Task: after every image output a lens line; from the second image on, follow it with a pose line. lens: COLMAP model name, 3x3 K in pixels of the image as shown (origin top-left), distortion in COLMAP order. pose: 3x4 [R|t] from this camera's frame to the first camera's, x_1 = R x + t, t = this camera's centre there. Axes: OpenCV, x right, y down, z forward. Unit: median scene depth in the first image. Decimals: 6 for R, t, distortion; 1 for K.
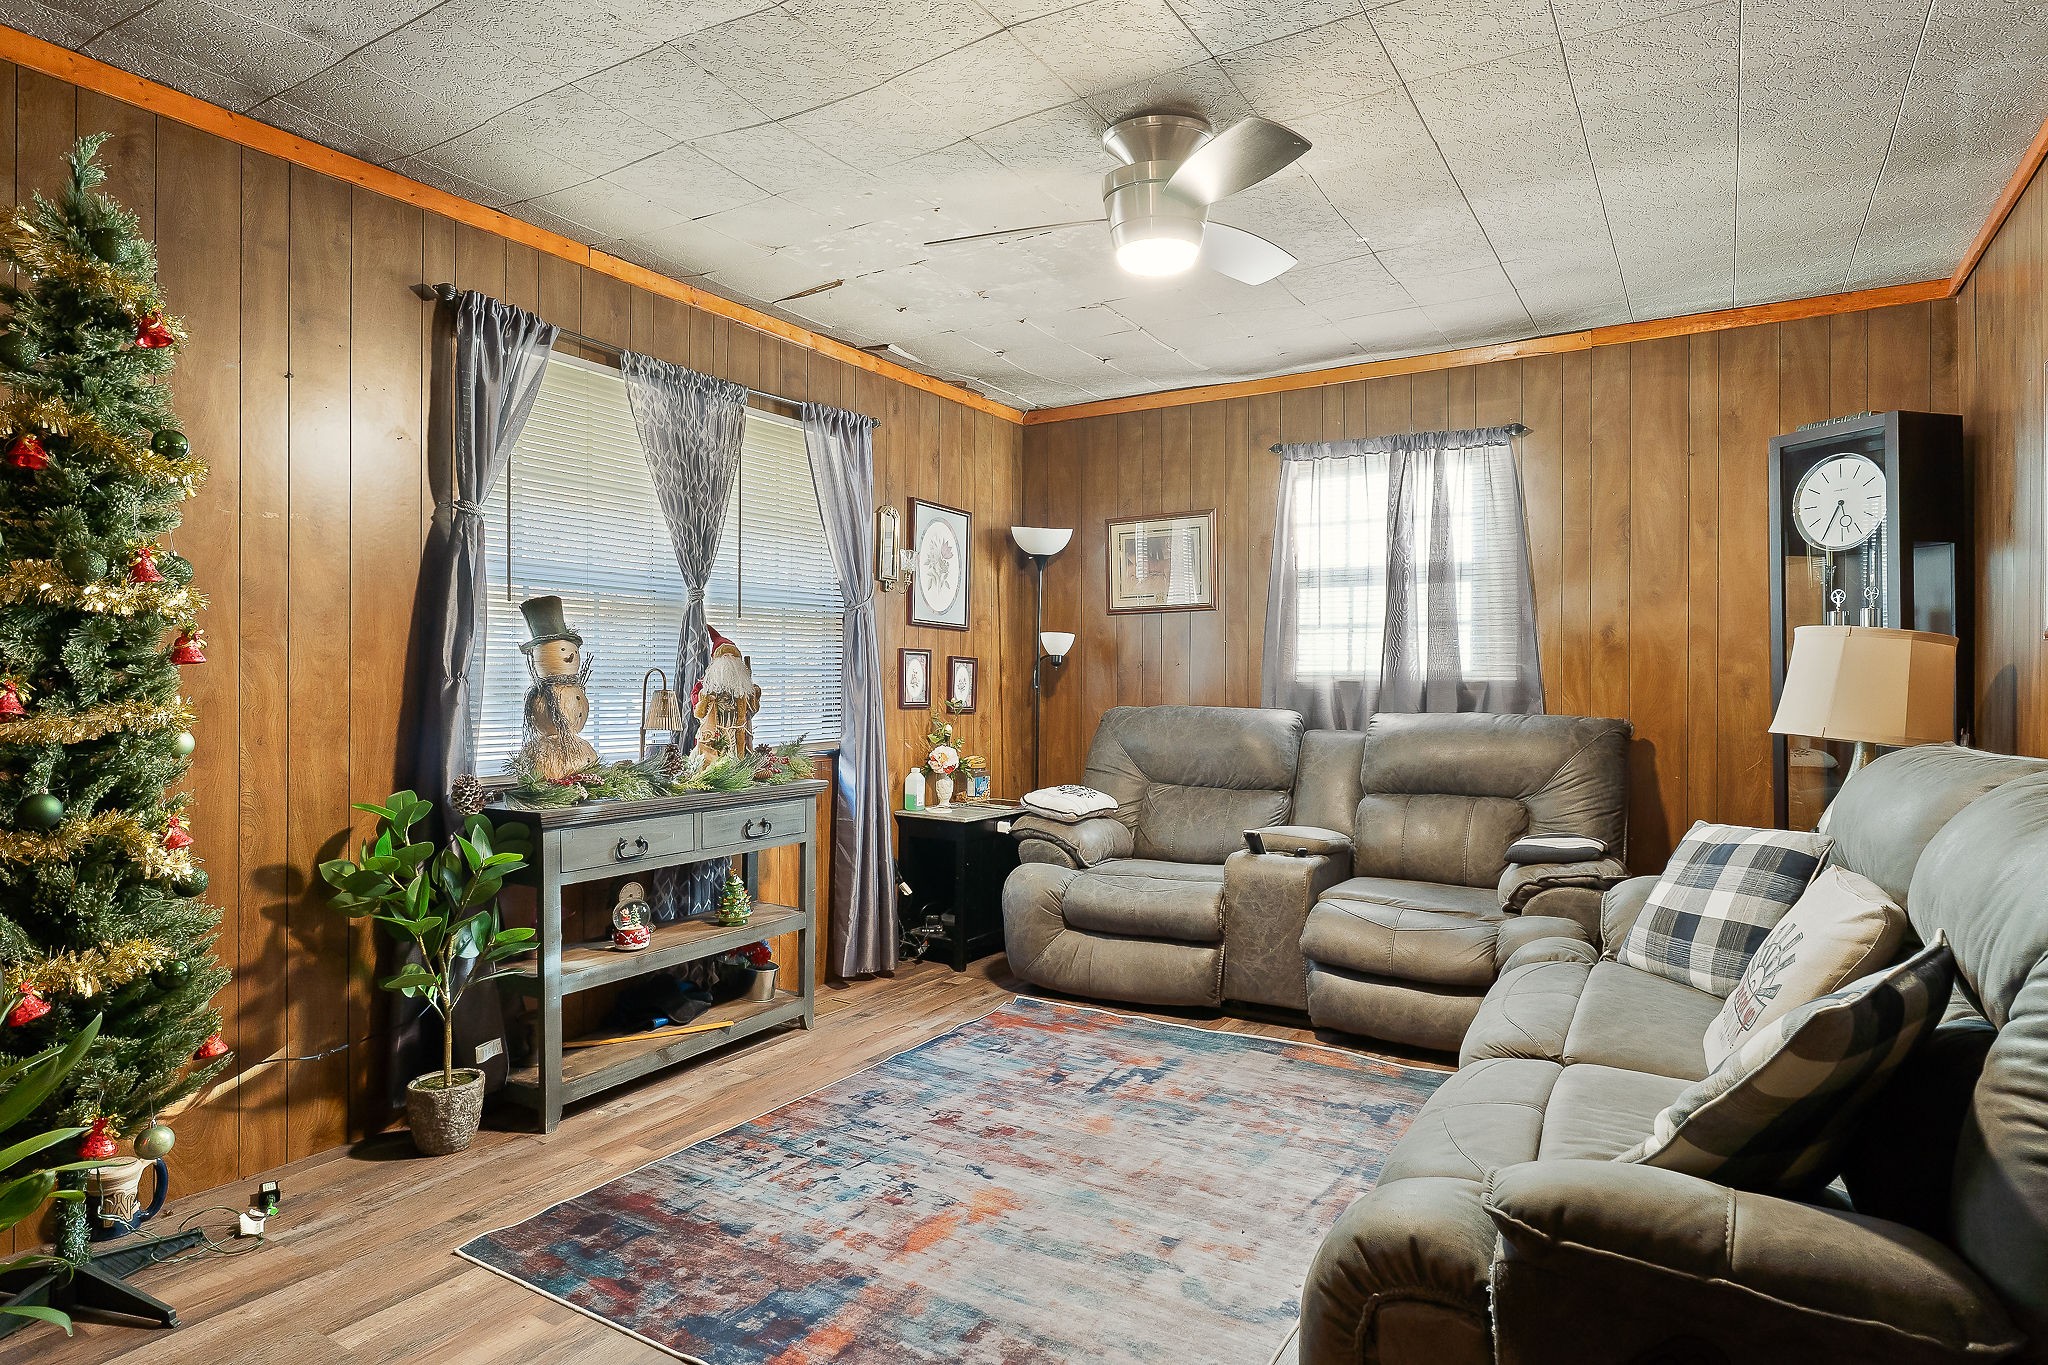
lens RADIAL K [[1125.7, 0, 1020.9], [0, 1125.7, 680.7], [0, 0, 1]] dist [0.000019, 0.000025]
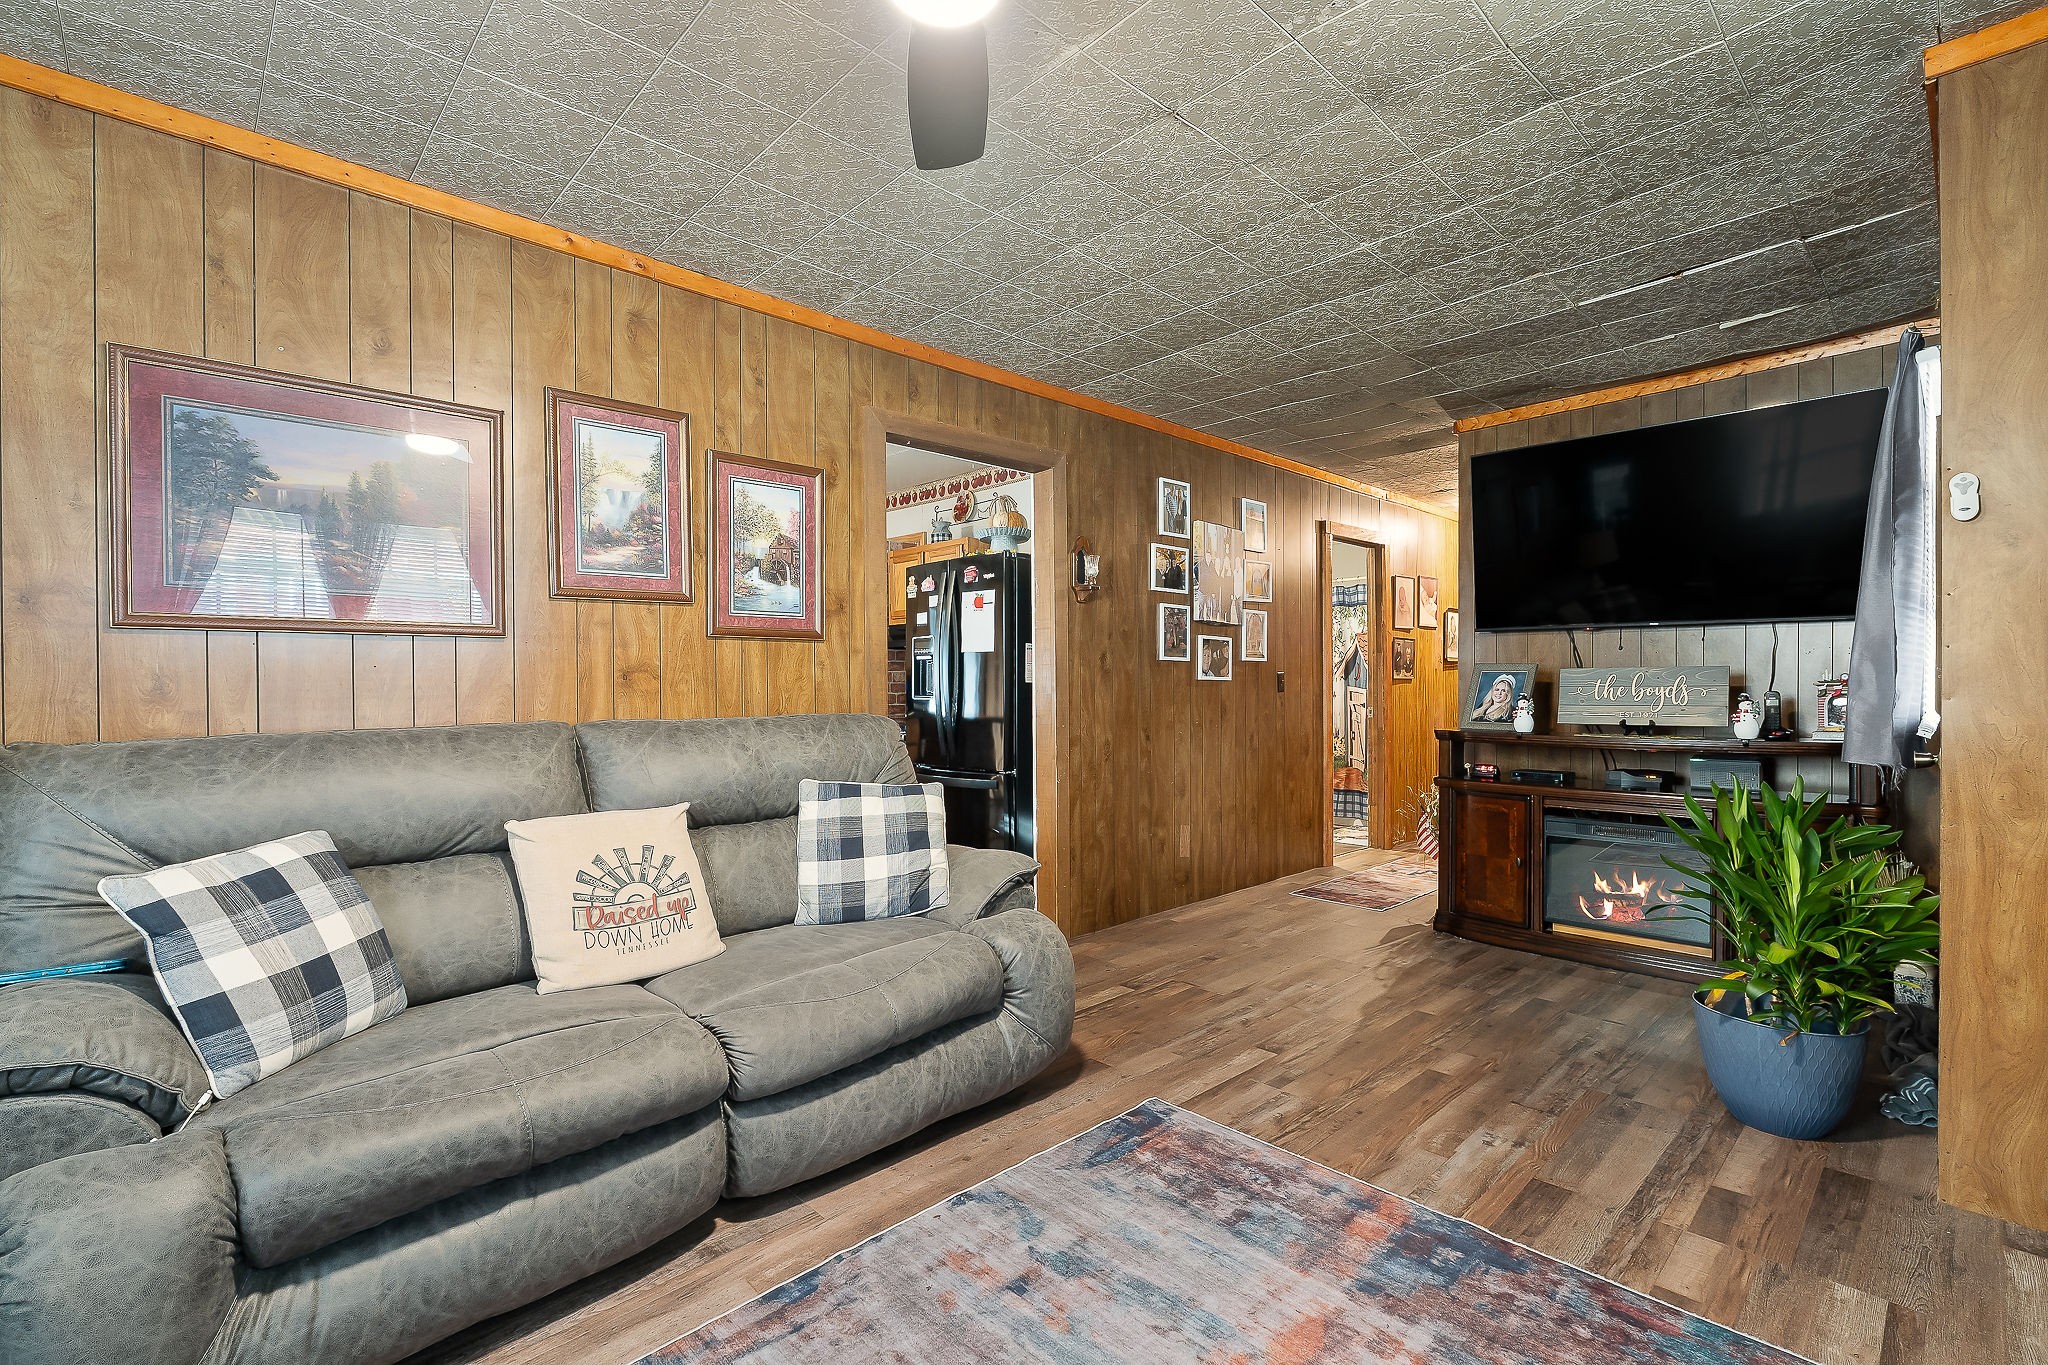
lens RADIAL K [[932.5, 0, 1022.3], [0, 932.5, 686.1], [0, 0, 1]] dist [-0.000993, -0.000230]
pose [[-0.968284, 0.002645, 0.249839, -0.062488], [0.003062, 0.999994, 0.001277, 0.019178], [-0.249835, 0.002001, -0.968286, 1.862399]]
